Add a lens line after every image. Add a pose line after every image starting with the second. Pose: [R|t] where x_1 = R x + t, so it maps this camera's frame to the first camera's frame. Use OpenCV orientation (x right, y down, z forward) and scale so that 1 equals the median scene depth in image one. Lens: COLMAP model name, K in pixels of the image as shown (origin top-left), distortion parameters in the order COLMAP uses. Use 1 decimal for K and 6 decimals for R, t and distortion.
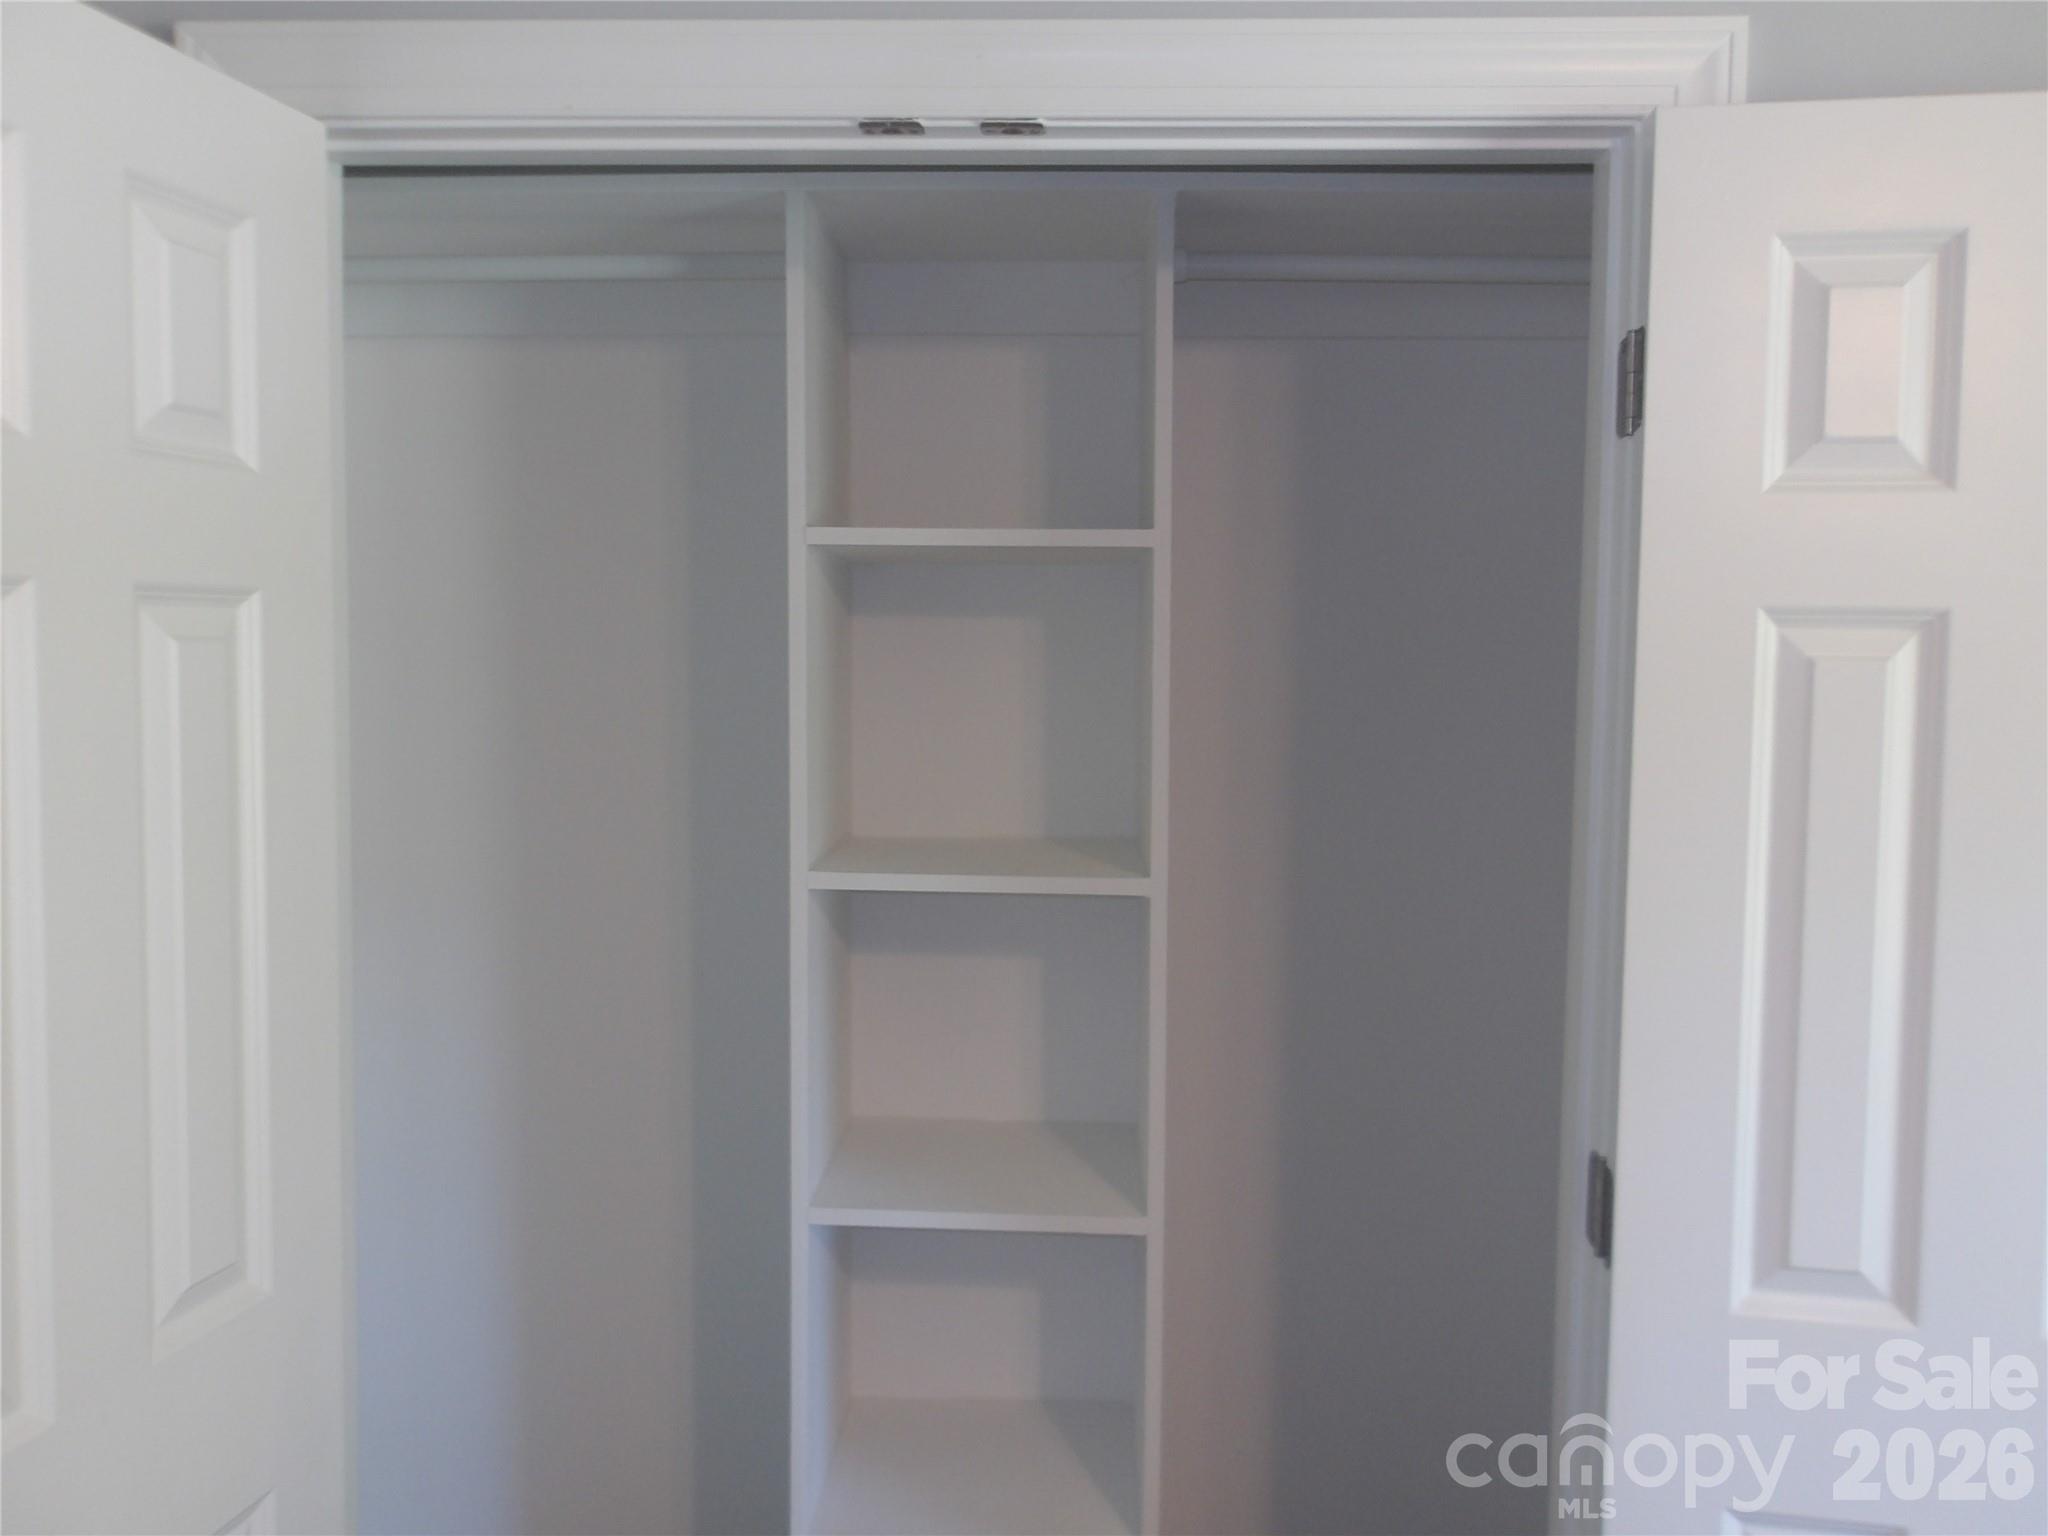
lens RADIAL K [[1660.5, 0, 1012.5], [0, 1660.5, 750.9], [0, 0, 1]] dist [0.000705, 0.013382]
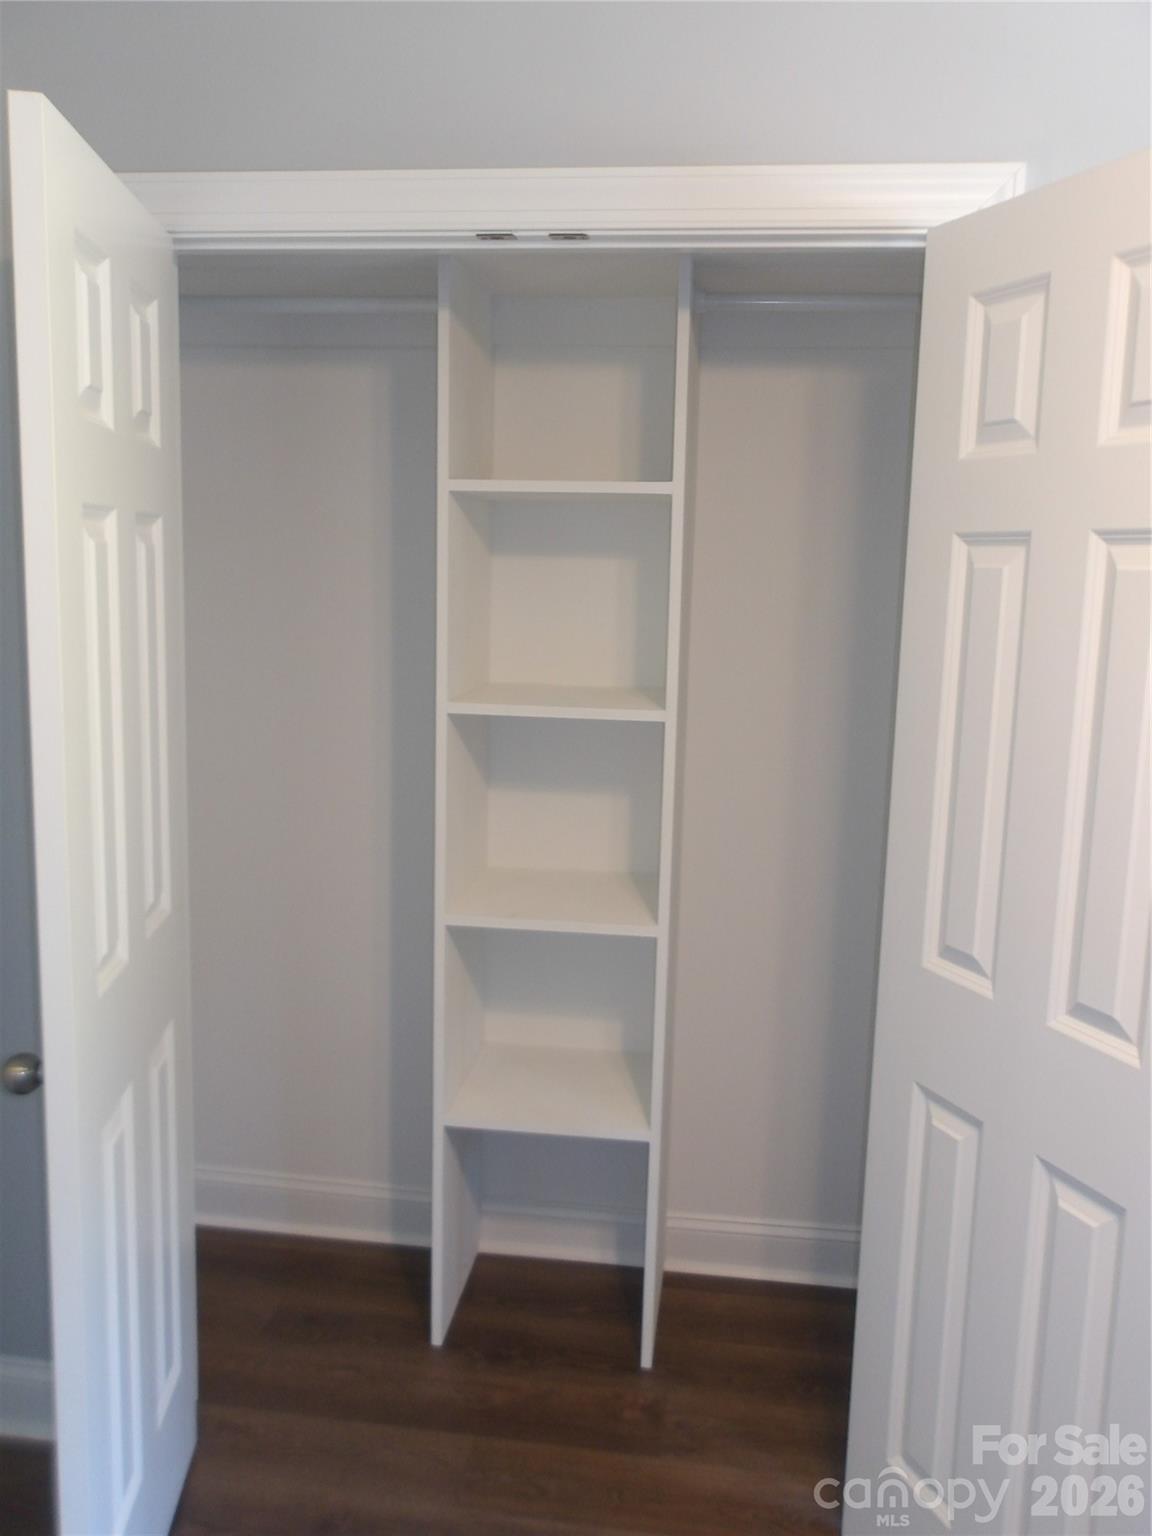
lens RADIAL K [[1245.4, 0, 541.9], [0, 1245.4, 762.7], [0, 0, 1]] dist [0.000705, 0.013382]
pose [[0.998204, 0.023442, -0.055134, 0.033513], [-0.018467, 0.995853, 0.089080, 0.025350], [0.056994, -0.087901, 0.994497, -0.182514]]
